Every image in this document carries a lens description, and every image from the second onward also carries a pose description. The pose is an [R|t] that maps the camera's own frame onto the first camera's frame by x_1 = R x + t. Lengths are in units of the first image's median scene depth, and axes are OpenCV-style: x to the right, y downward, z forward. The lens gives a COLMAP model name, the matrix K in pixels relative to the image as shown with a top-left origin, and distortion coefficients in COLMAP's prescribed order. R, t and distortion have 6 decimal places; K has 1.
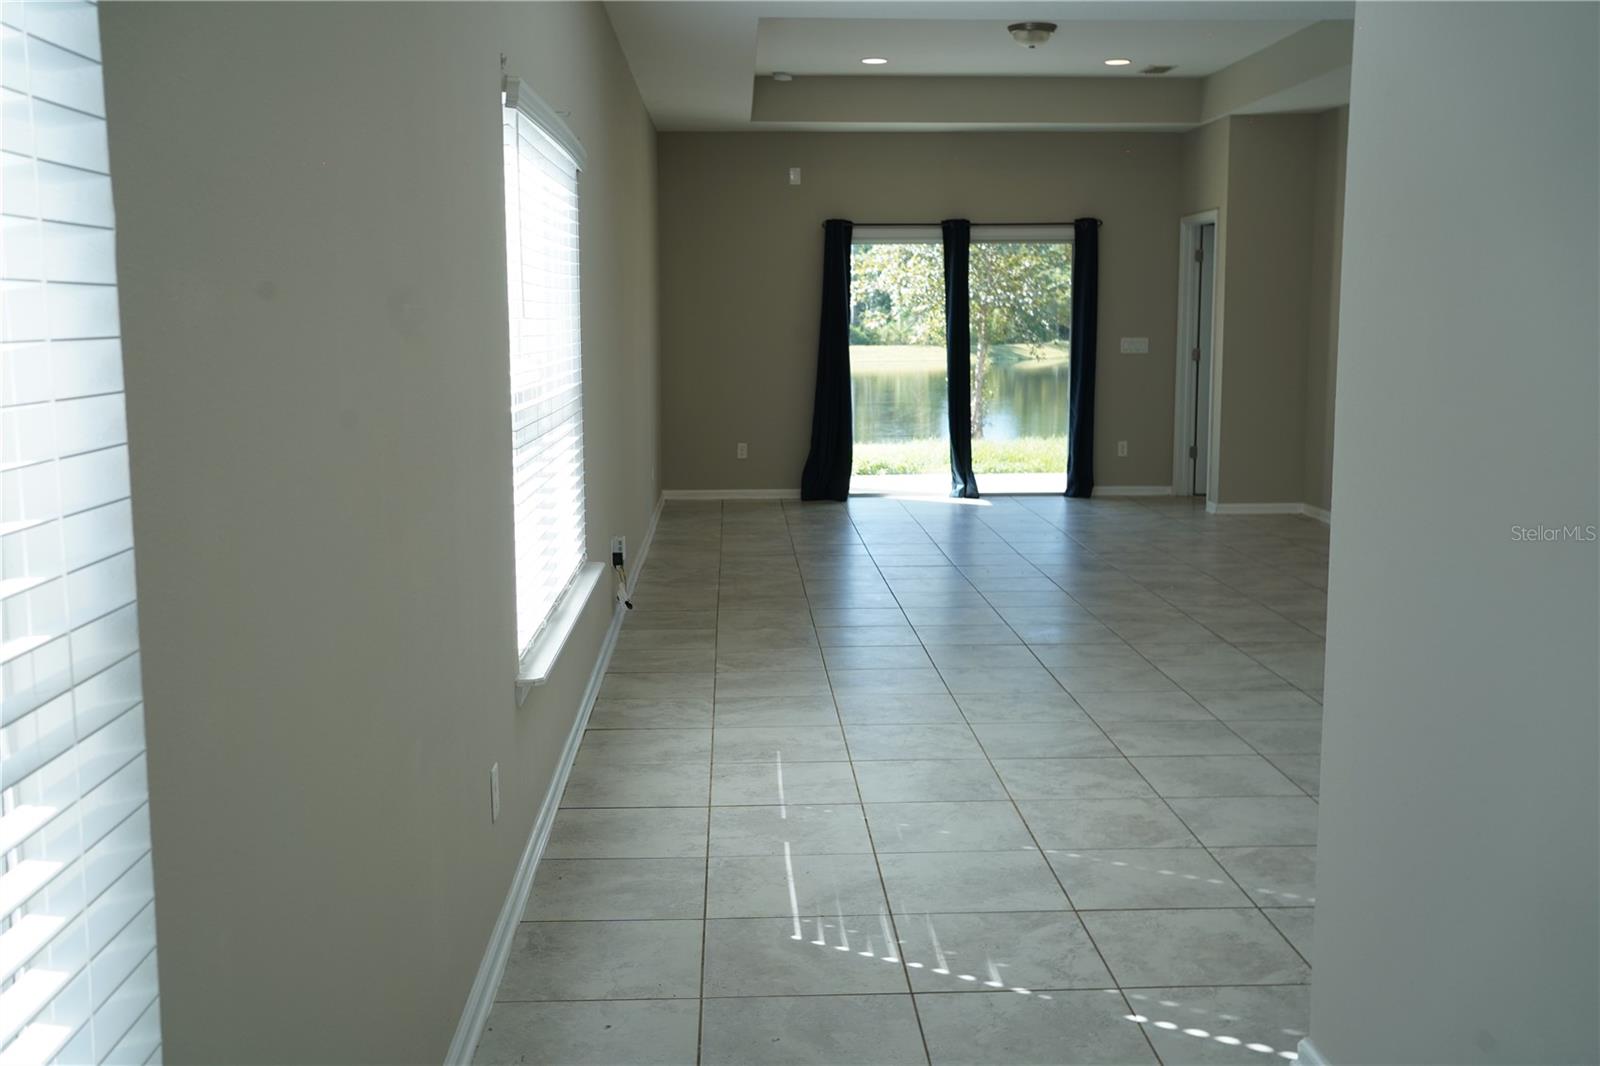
lens RADIAL K [[1609.3, 0, 813.5], [0, 1609.3, 541.2], [0, 0, 1]] dist [0.010856, 0.000000]
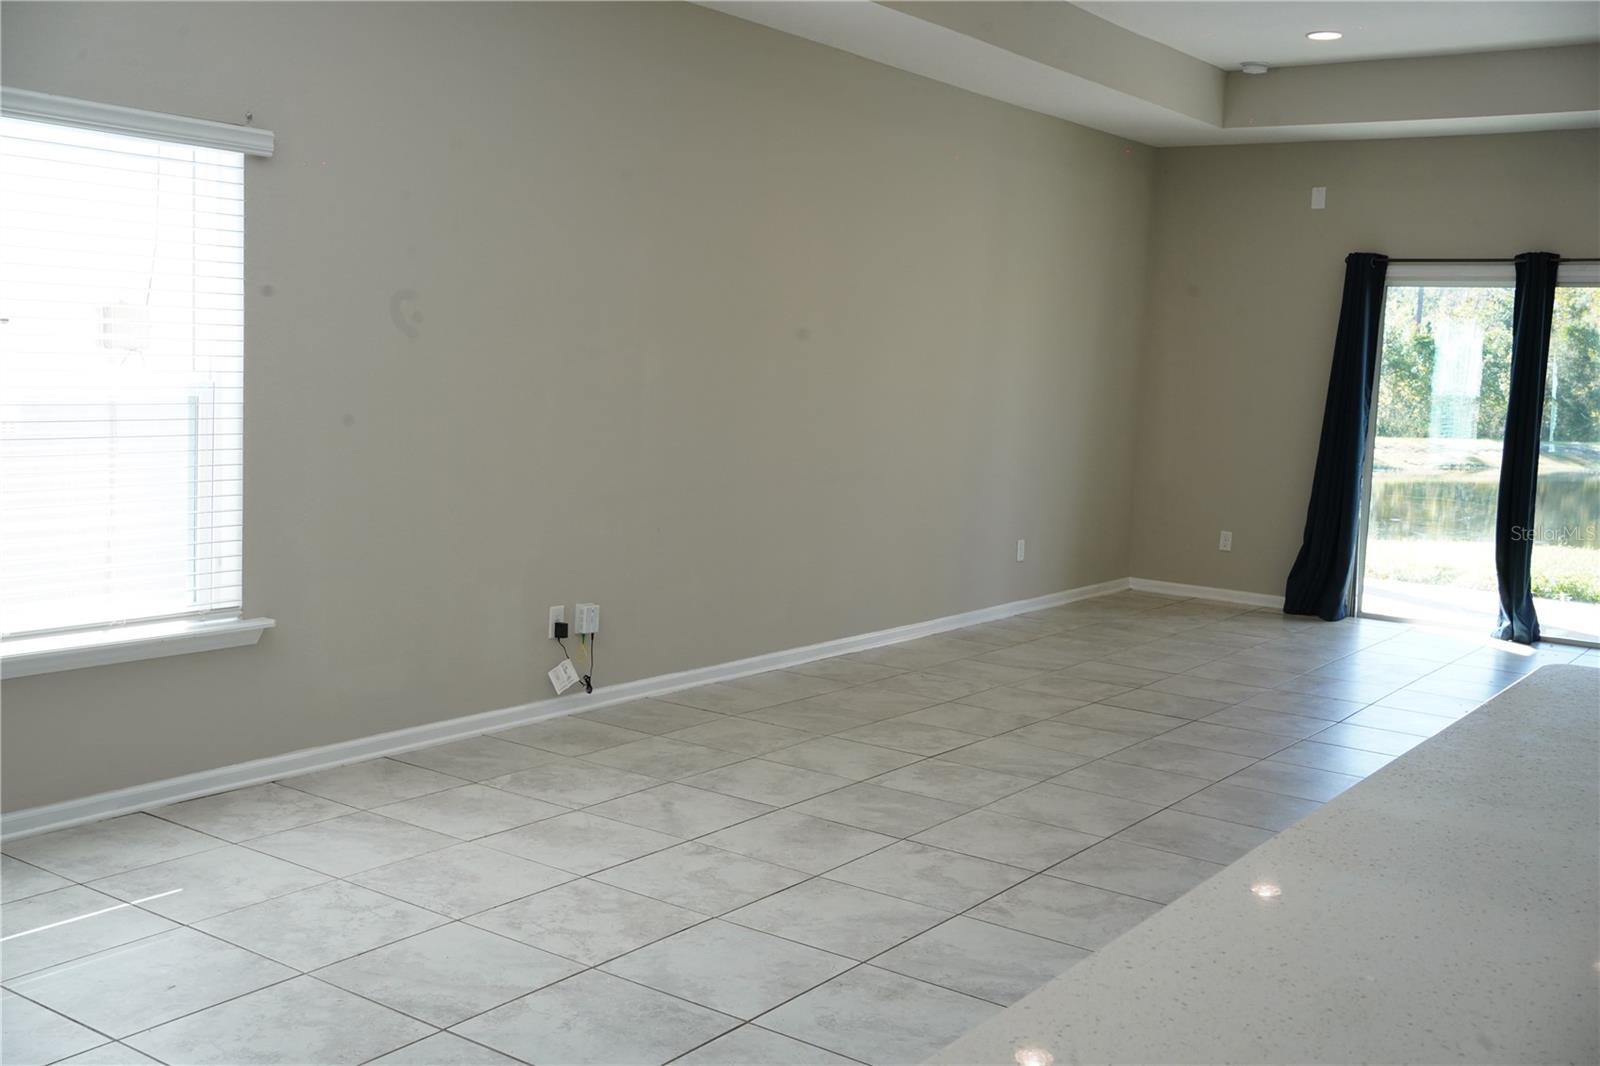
lens RADIAL K [[1609.3, 0, 729.6], [0, 1609.3, 539.8], [0, 0, 1]] dist [0.010856, 0.000000]
pose [[0.781797, 0.110662, -0.613635, 0.262868], [-0.133654, 0.990992, 0.008434, -0.031469], [0.609041, 0.075421, 0.789545, 0.223751]]
